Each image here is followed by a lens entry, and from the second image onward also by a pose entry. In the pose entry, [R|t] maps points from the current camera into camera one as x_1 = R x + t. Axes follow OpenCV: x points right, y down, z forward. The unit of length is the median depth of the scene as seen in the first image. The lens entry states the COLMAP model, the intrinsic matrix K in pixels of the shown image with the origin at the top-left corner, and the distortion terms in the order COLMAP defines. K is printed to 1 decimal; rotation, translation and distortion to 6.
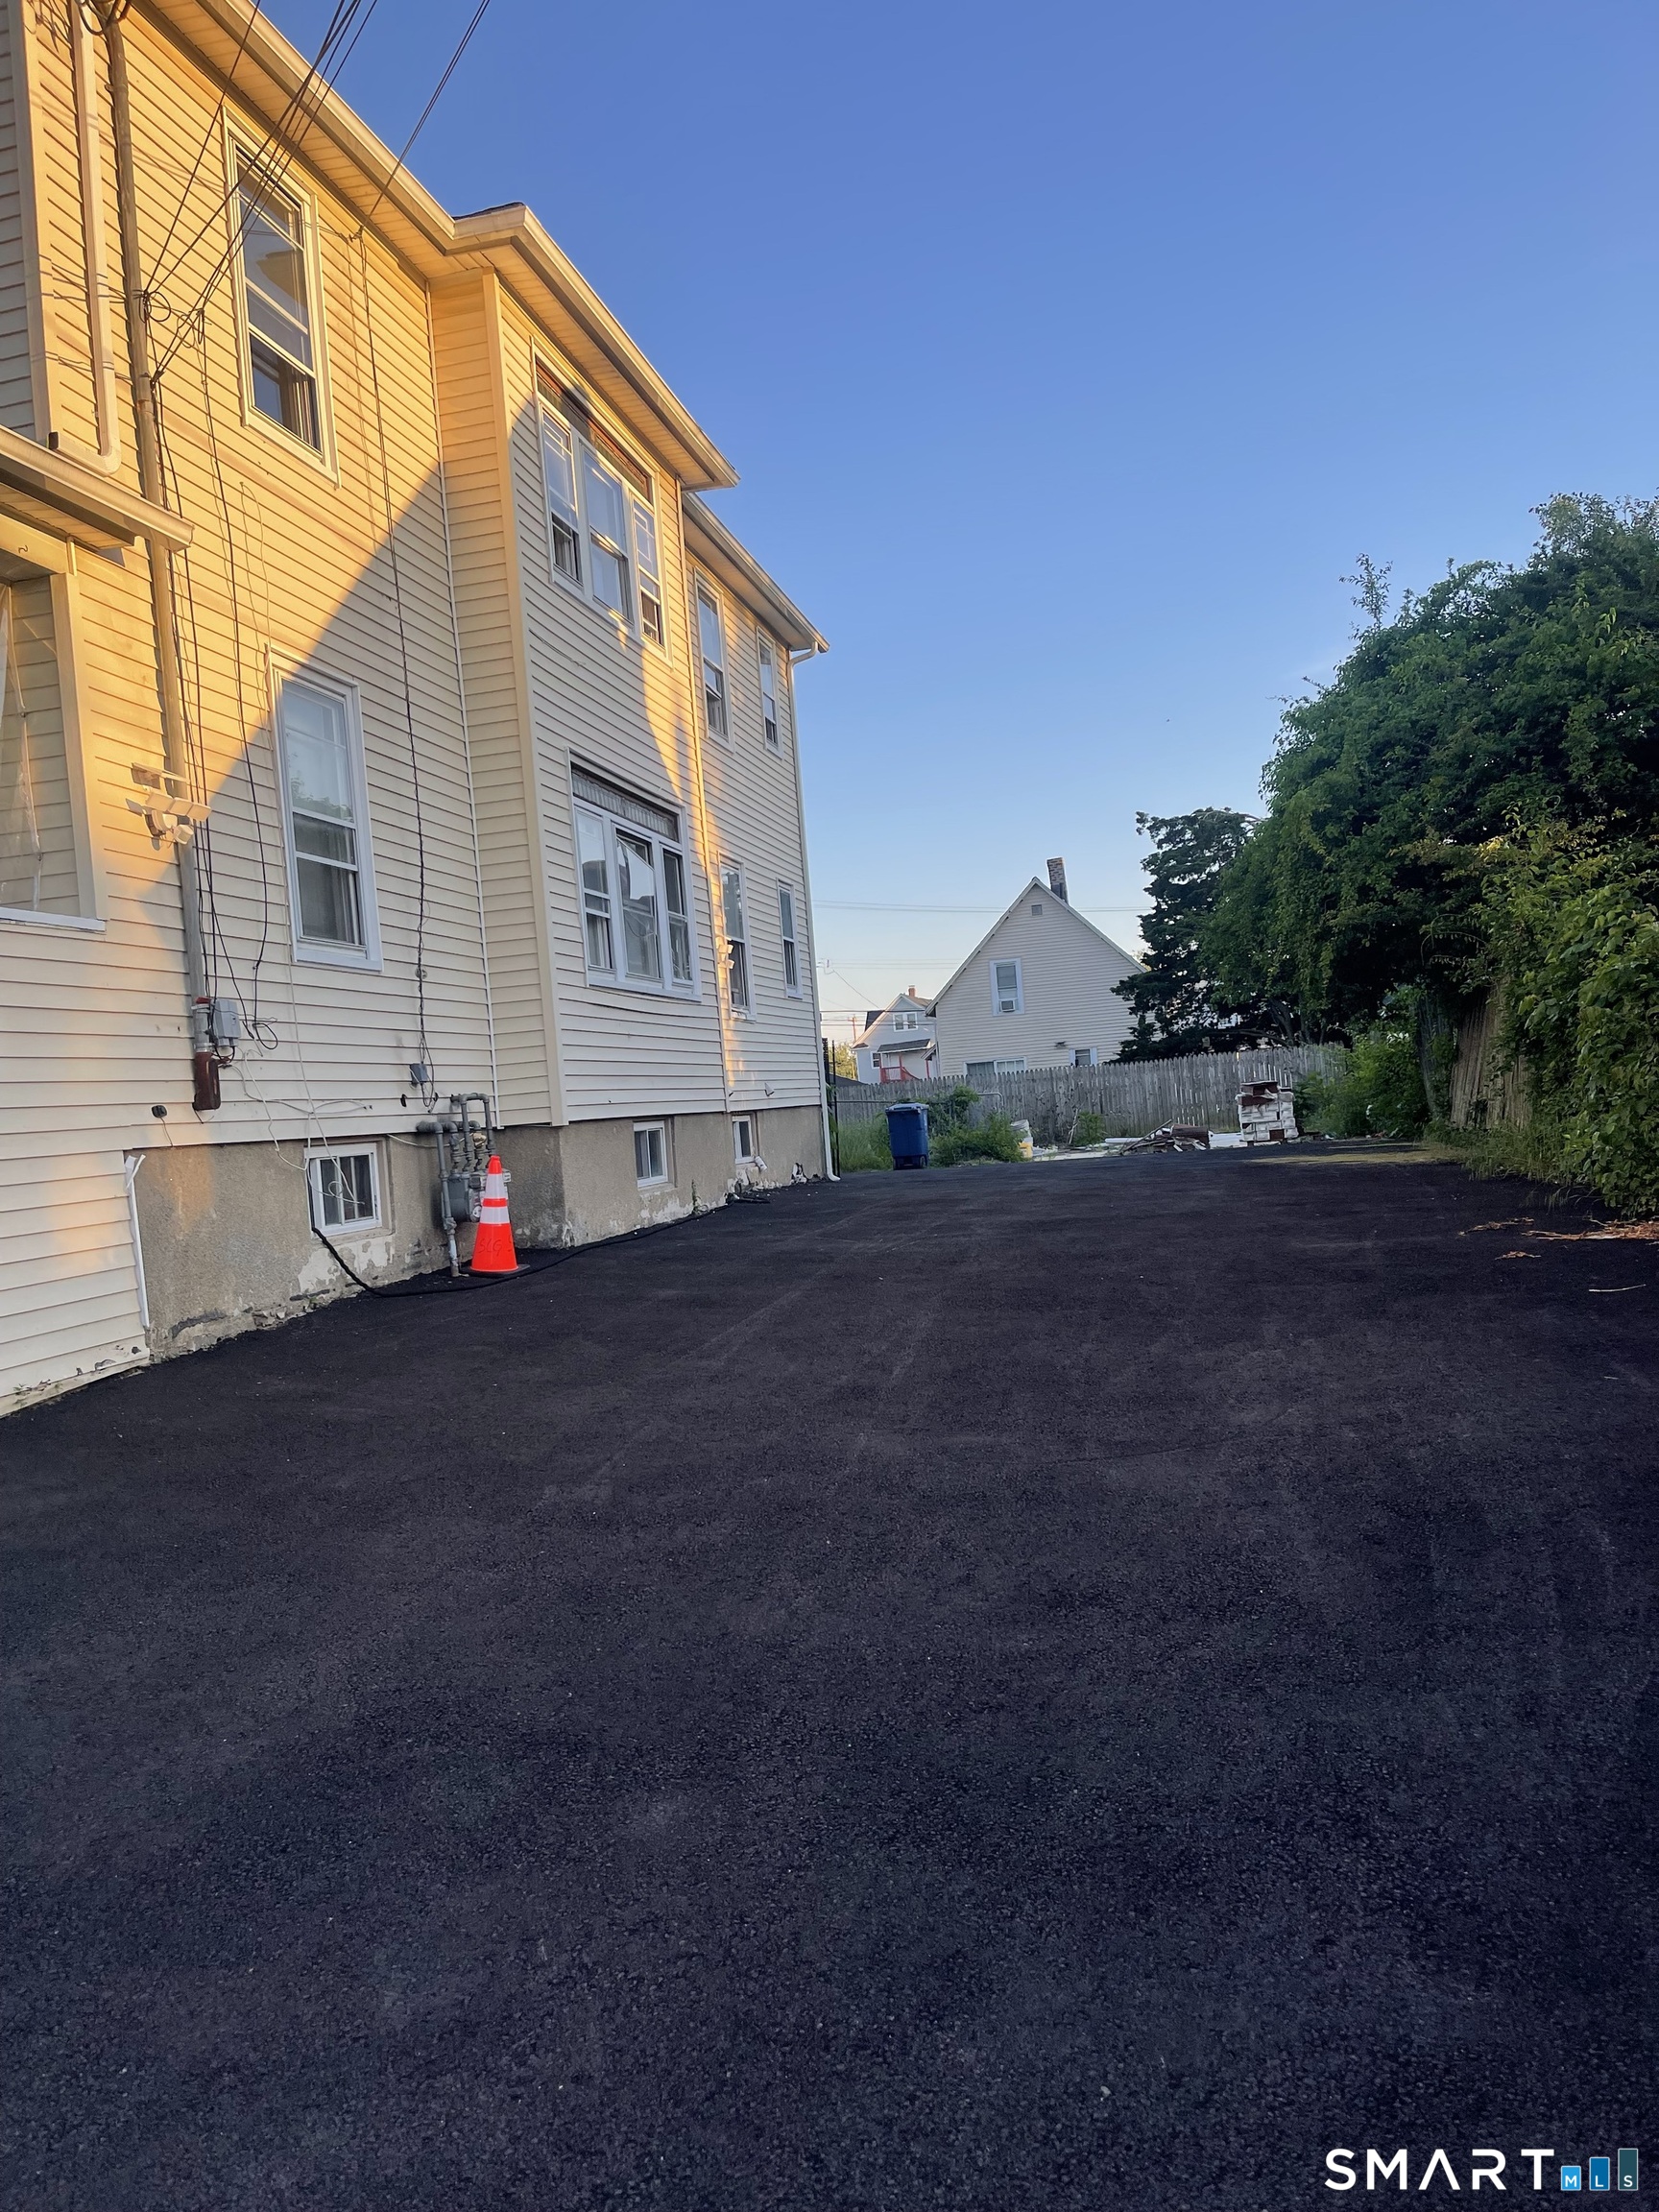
lens RADIAL K [[1667.2, 0, 833.1], [0, 1667.2, 1107.8], [0, 0, 1]] dist [0.066681, -0.090646]
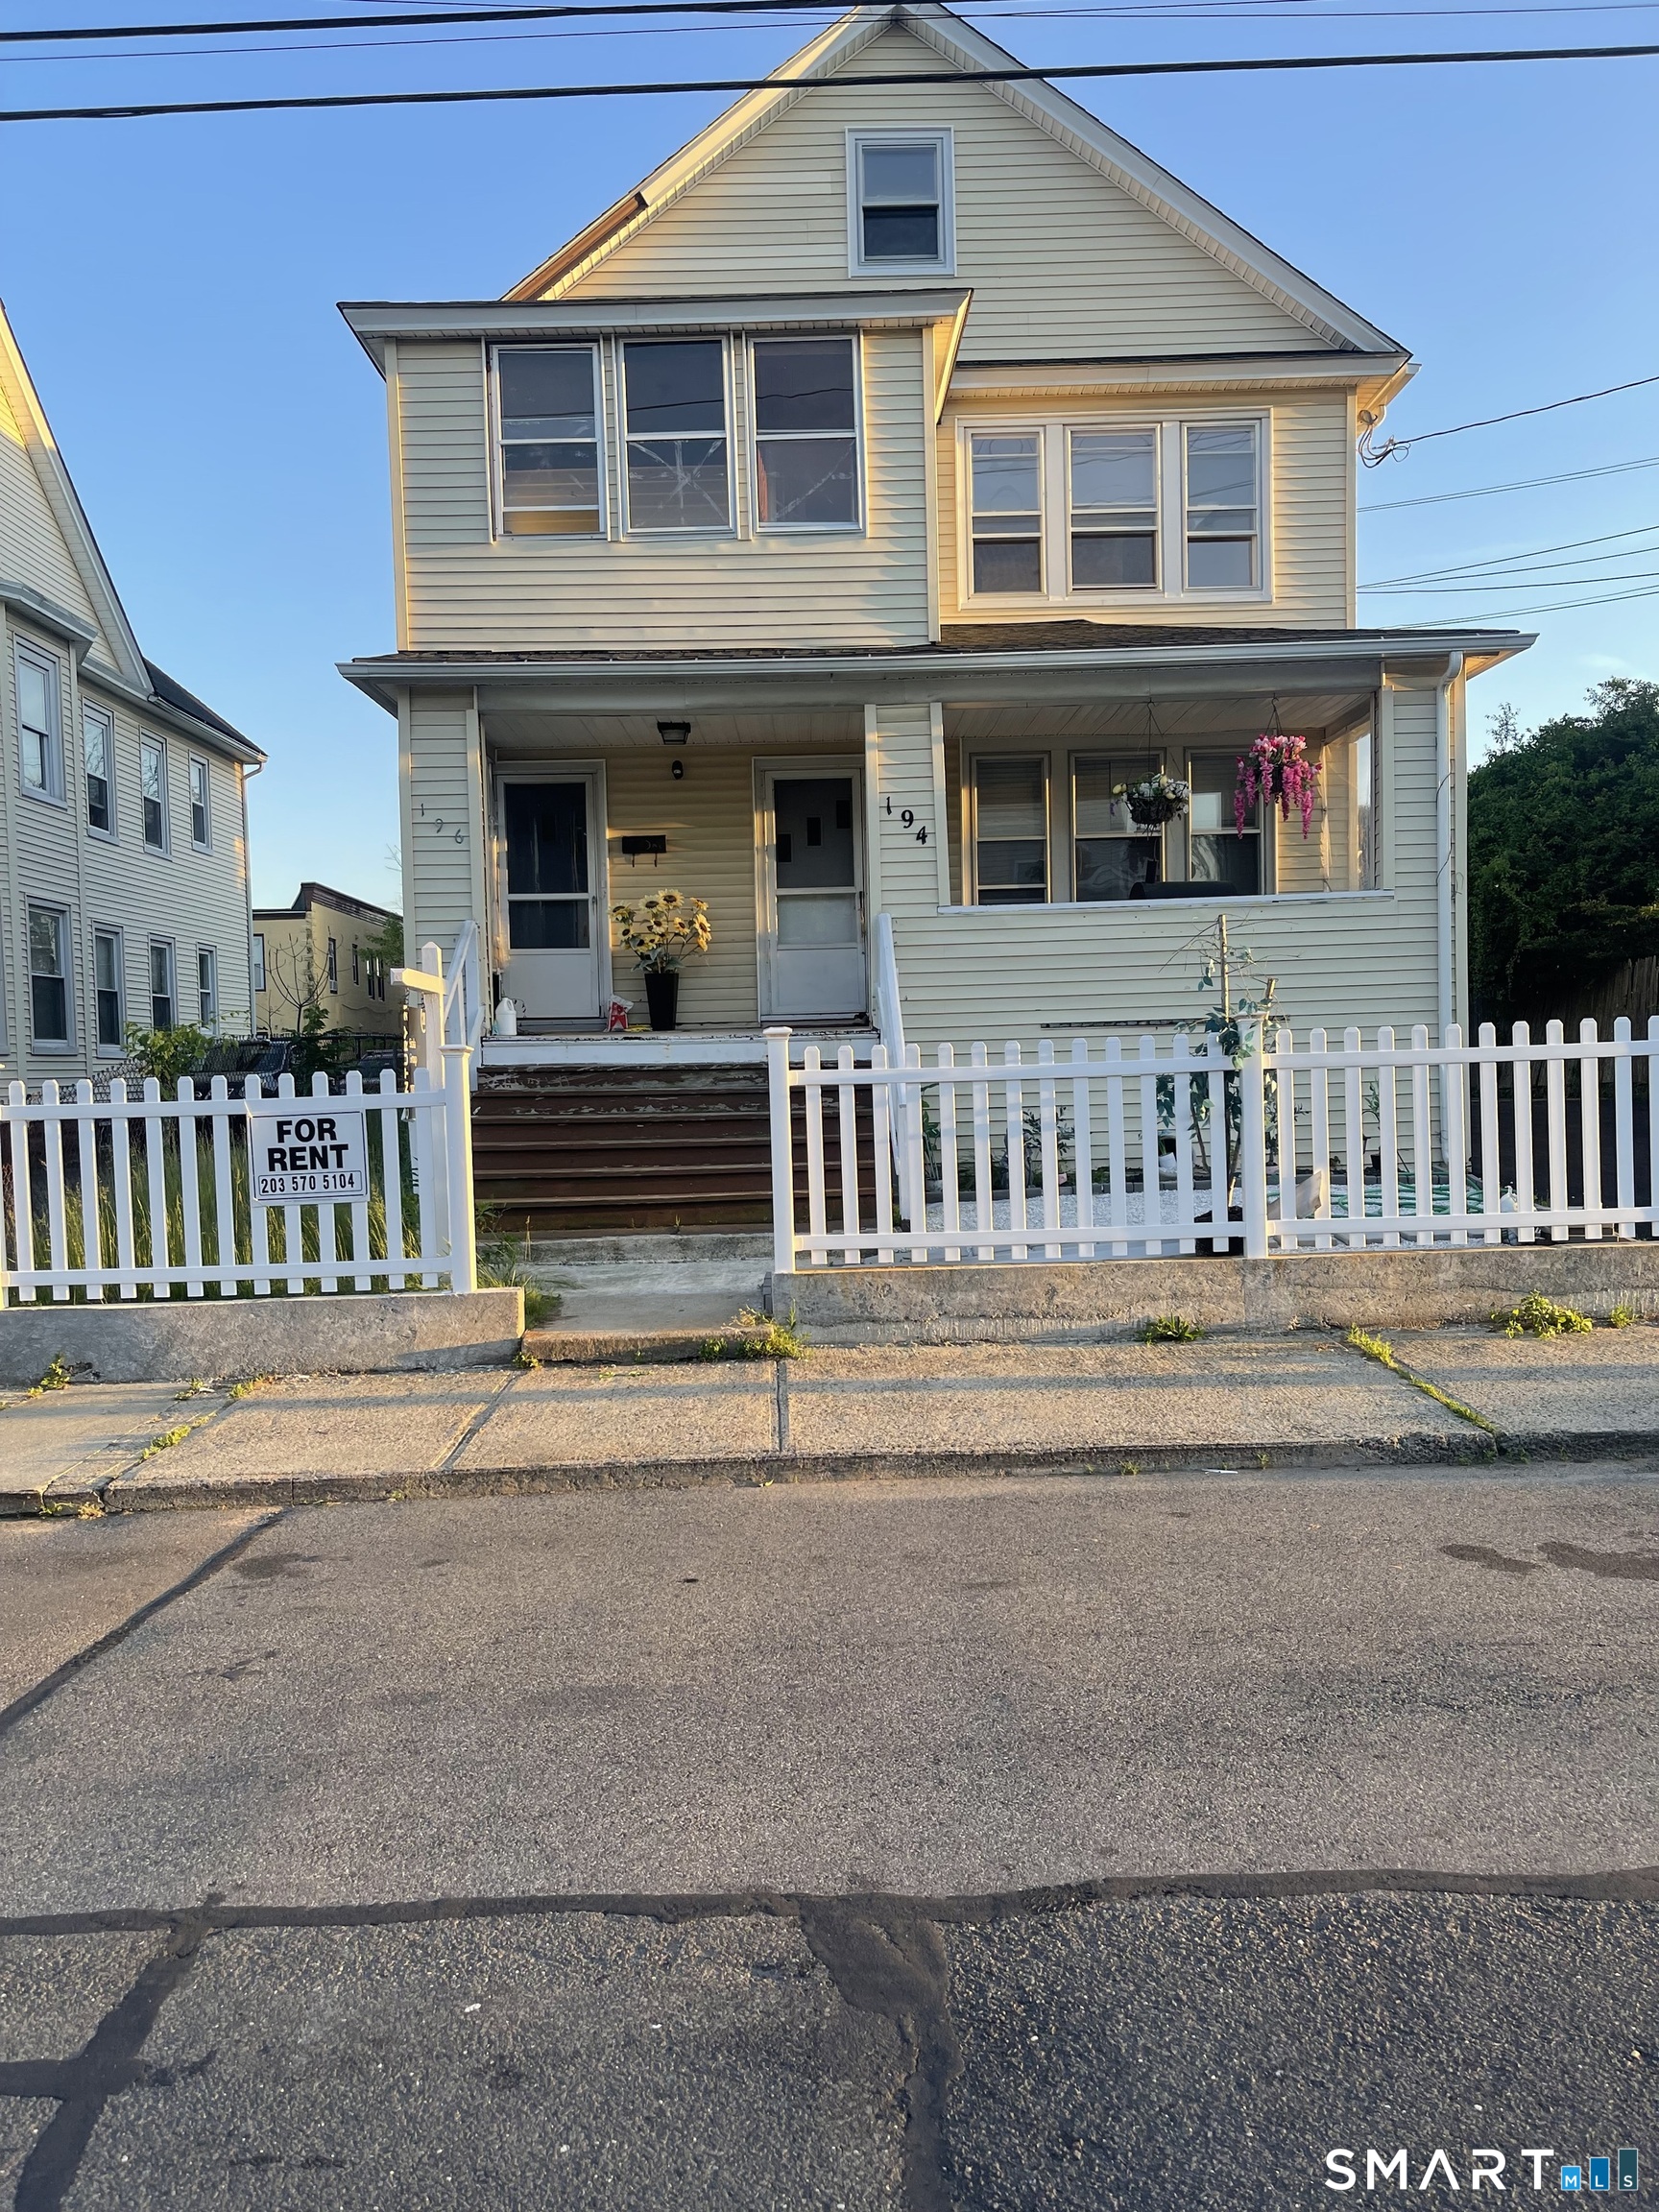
lens RADIAL K [[1667.2, 0, 817.8], [0, 1667.2, 1123.9], [0, 0, 1]] dist [0.066681, -0.090646]
pose [[0.969896, 0.042368, 0.239805, -0.700739], [-0.047021, 0.998800, 0.013714, 0.063792], [-0.238936, -0.024577, 0.970724, -0.367330]]
